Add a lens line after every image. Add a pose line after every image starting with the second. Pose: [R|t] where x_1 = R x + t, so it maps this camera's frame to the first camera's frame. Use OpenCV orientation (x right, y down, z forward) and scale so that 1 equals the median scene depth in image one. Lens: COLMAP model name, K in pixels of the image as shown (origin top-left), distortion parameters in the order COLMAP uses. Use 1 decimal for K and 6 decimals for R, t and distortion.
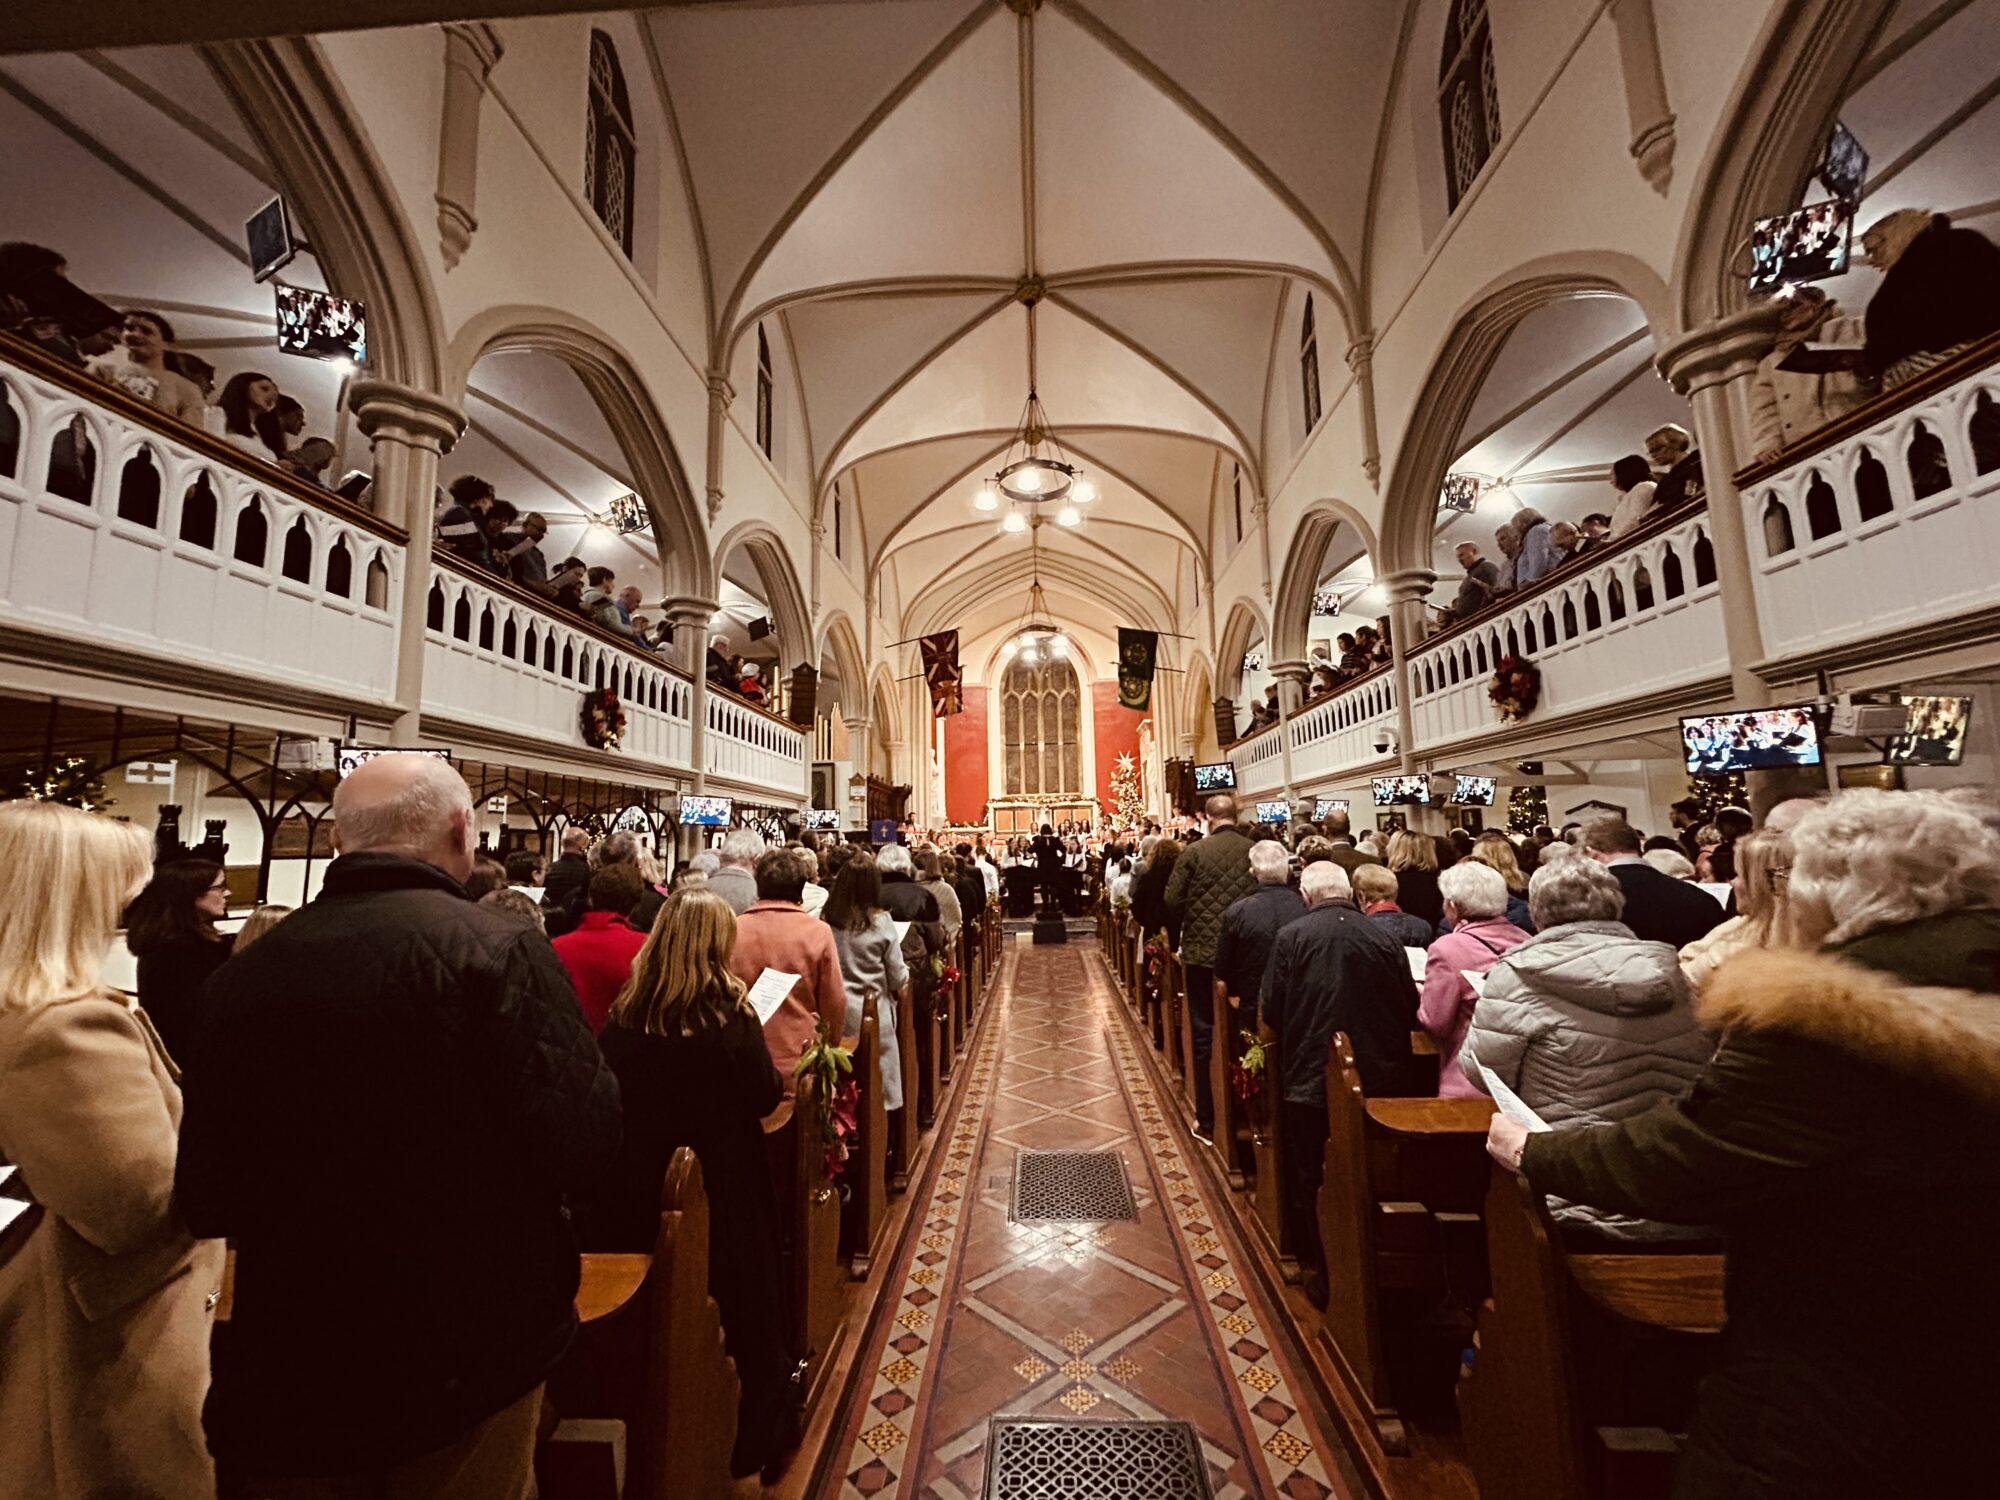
lens RADIAL K [[805.5, 0, 999.3], [0, 805.5, 742.5], [0, 0, 1]] dist [-0.001255, -0.000092]
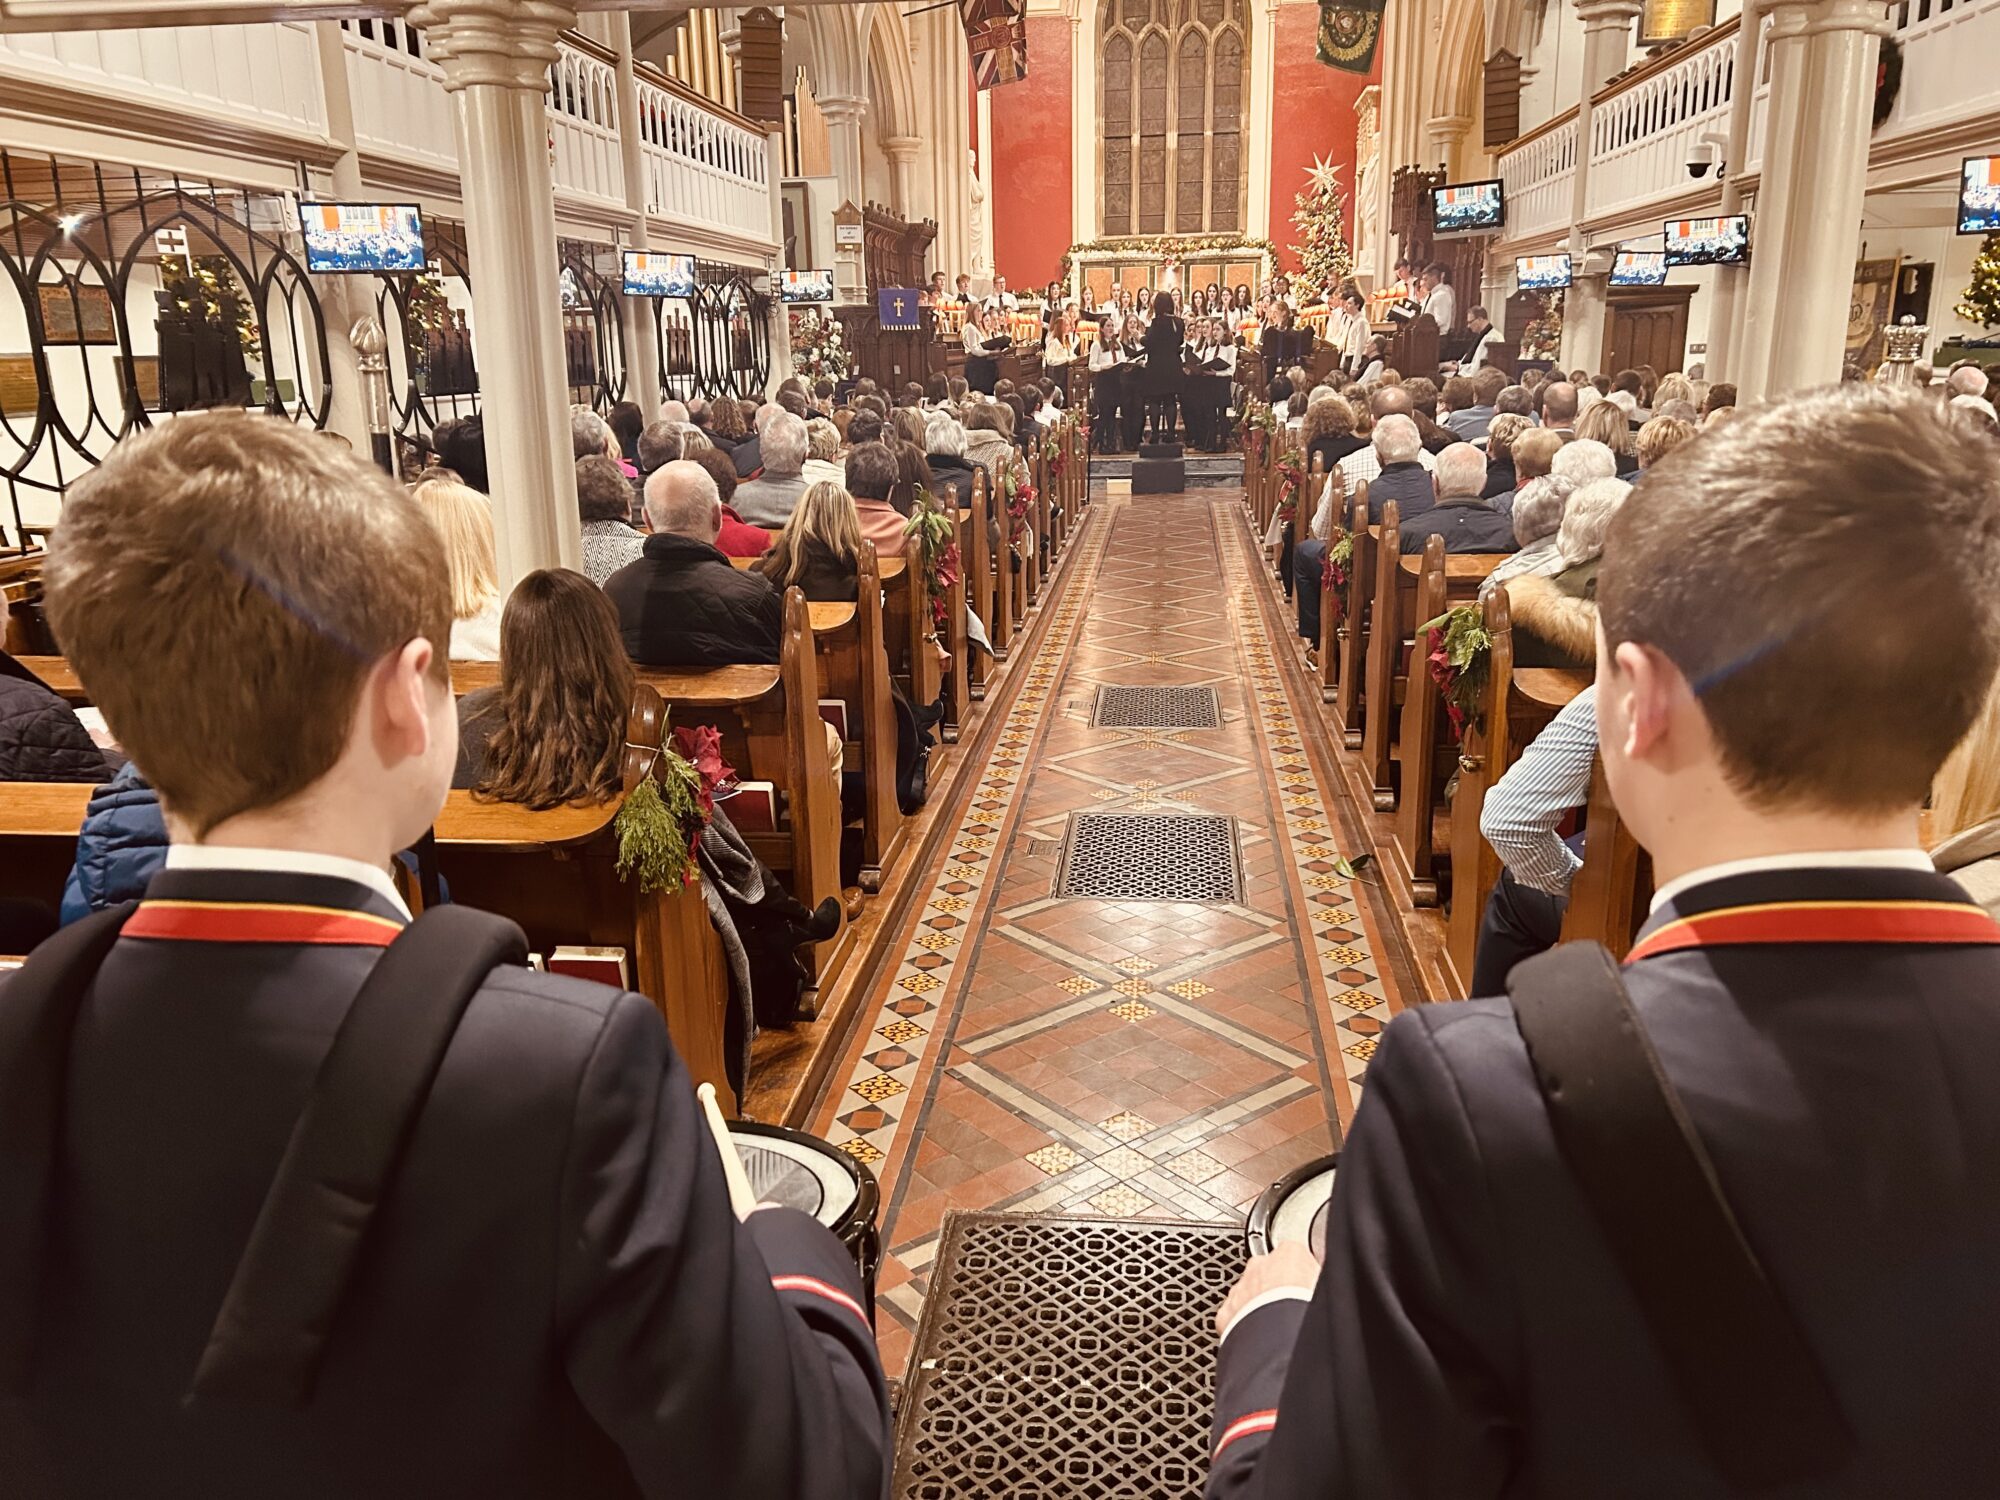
lens RADIAL K [[1512.3, 0, 1000.0], [0, 1512.3, 750.0], [0, 0, 1]] dist [0.068896, -0.068914]
pose [[0.998366, 0.017838, -0.054282, 0.001026], [0.004437, 0.922949, 0.384897, -0.026609], [0.056966, -0.384509, 0.921362, -0.214820]]
